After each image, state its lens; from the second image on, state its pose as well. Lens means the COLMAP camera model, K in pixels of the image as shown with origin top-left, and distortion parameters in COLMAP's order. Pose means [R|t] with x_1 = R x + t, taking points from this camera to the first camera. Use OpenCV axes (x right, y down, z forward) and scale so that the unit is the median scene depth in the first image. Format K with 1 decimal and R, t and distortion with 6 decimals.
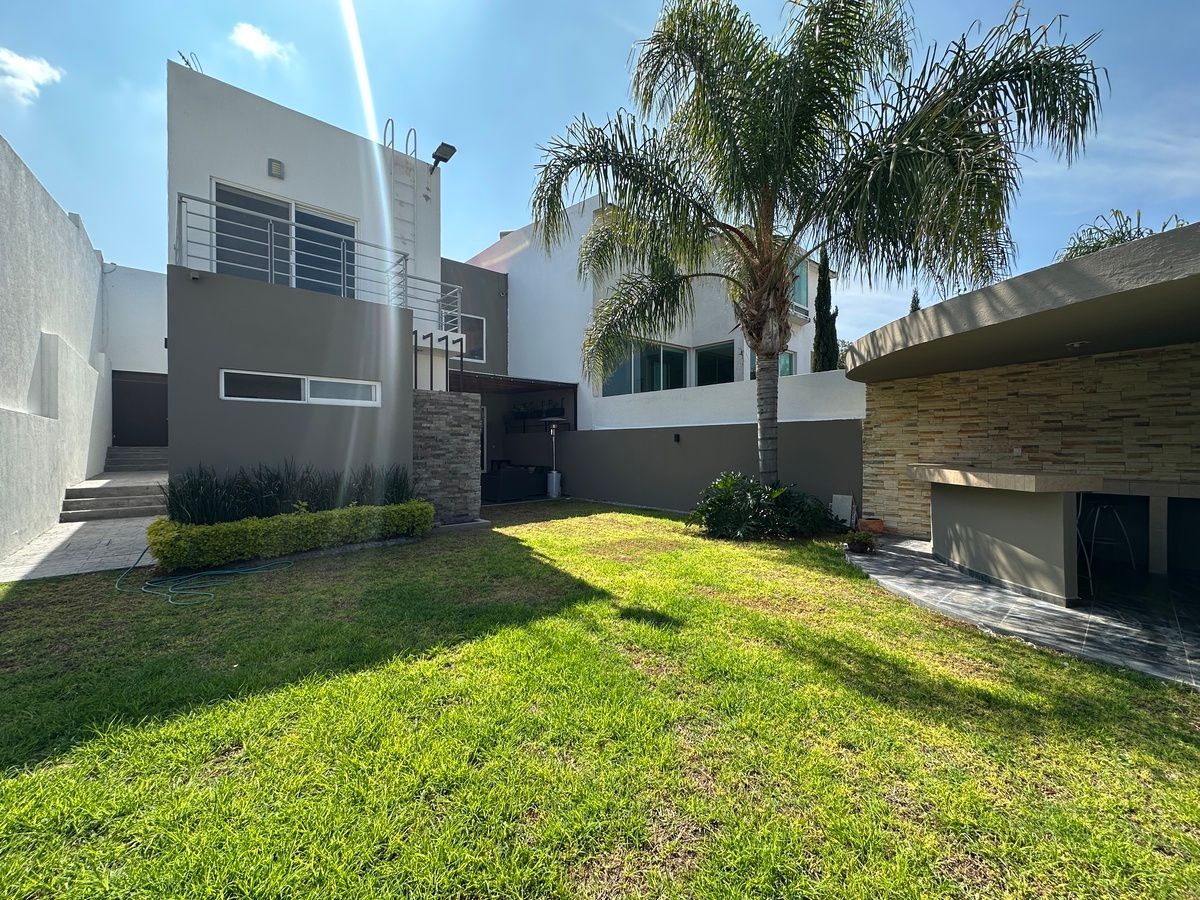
lens RADIAL K [[486.2, 0, 602.5], [0, 486.2, 447.8], [0, 0, 1]] dist [-0.002196, 0.000340]
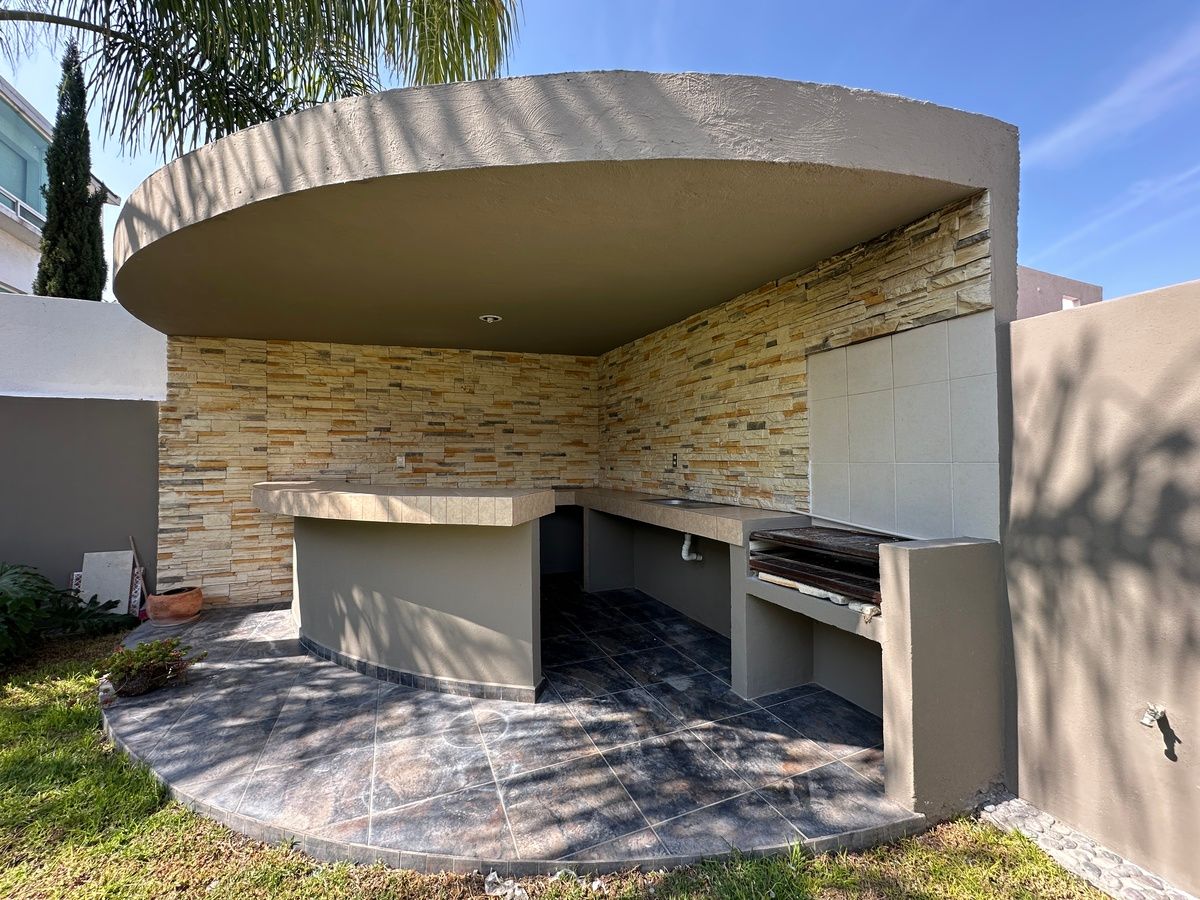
lens RADIAL K [[486.2, 0, 599.3], [0, 486.2, 450.6], [0, 0, 1]] dist [-0.002196, 0.000340]
pose [[0.340934, 0.018525, 0.939905, 0.245504], [0.005149, 0.999754, -0.021572, 0.009665], [-0.940073, 0.012194, 0.340755, 0.448912]]
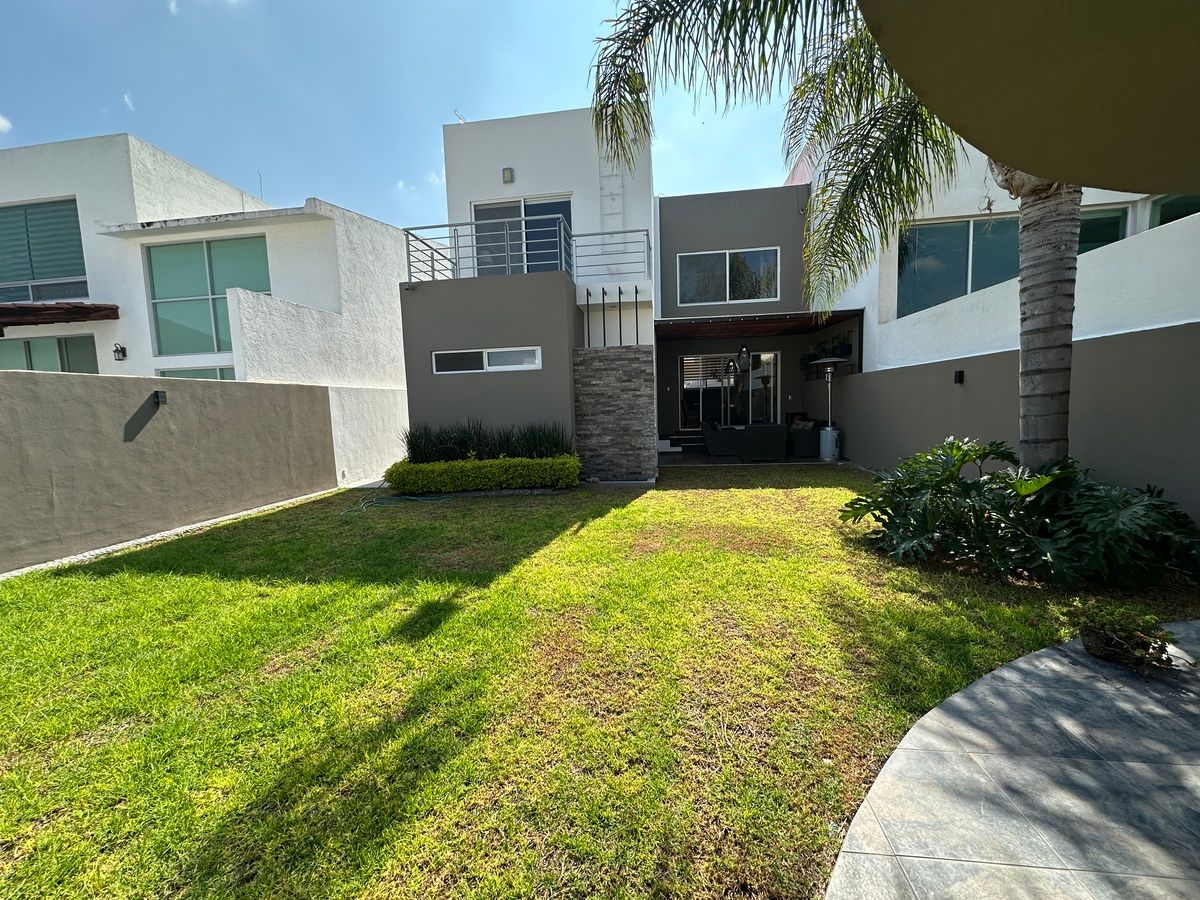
lens RADIAL K [[486.2, 0, 602.2], [0, 486.2, 447.8], [0, 0, 1]] dist [-0.002196, 0.000340]
pose [[0.638348, 0.048491, -0.768219, 0.541727], [0.031041, 0.995580, 0.088637, -0.000017], [0.769121, -0.080427, 0.634022, 0.439689]]
